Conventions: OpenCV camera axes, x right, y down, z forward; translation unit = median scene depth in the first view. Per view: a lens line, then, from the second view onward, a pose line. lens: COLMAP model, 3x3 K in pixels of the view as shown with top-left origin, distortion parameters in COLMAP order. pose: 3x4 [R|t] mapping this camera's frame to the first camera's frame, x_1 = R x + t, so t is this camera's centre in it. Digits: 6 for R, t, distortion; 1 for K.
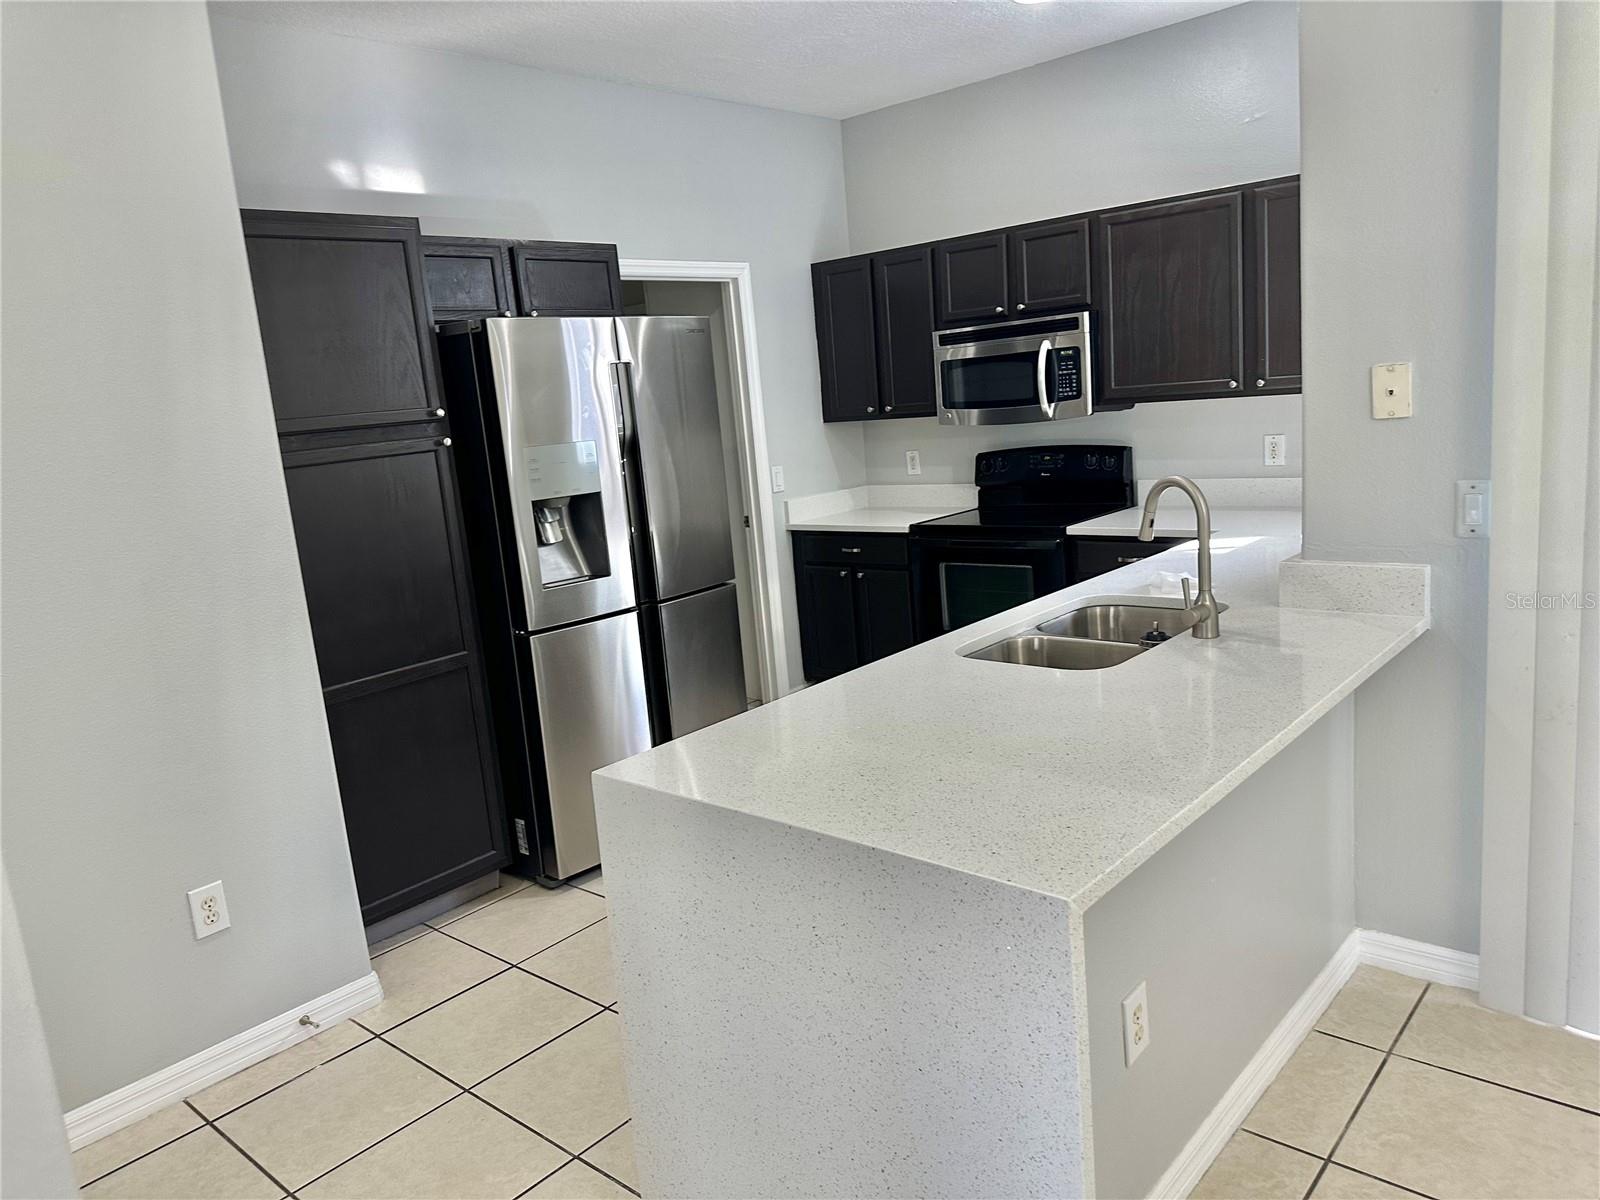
lens RADIAL K [[1144.7, 0, 808.9], [0, 1144.7, 594.6], [0, 0, 1]] dist [0.098787, -0.086403]
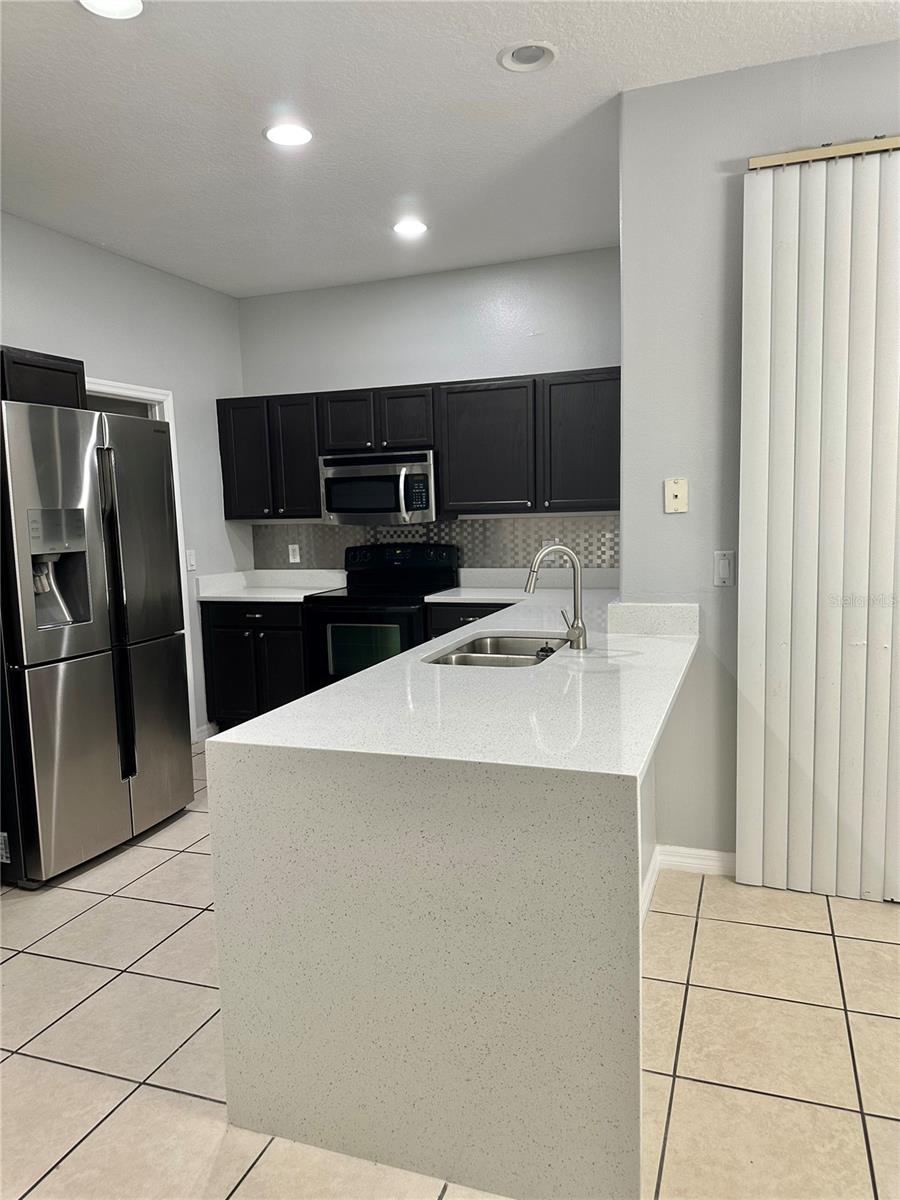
lens RADIAL K [[854.0, 0, 448.7], [0, 854.0, 604.9], [0, 0, 1]] dist [0.212271, -0.366731]
pose [[0.932605, 0.016591, 0.360517, -0.124987], [0.015390, 0.996206, -0.085657, 0.041133], [-0.360570, 0.085433, 0.928811, 0.007240]]
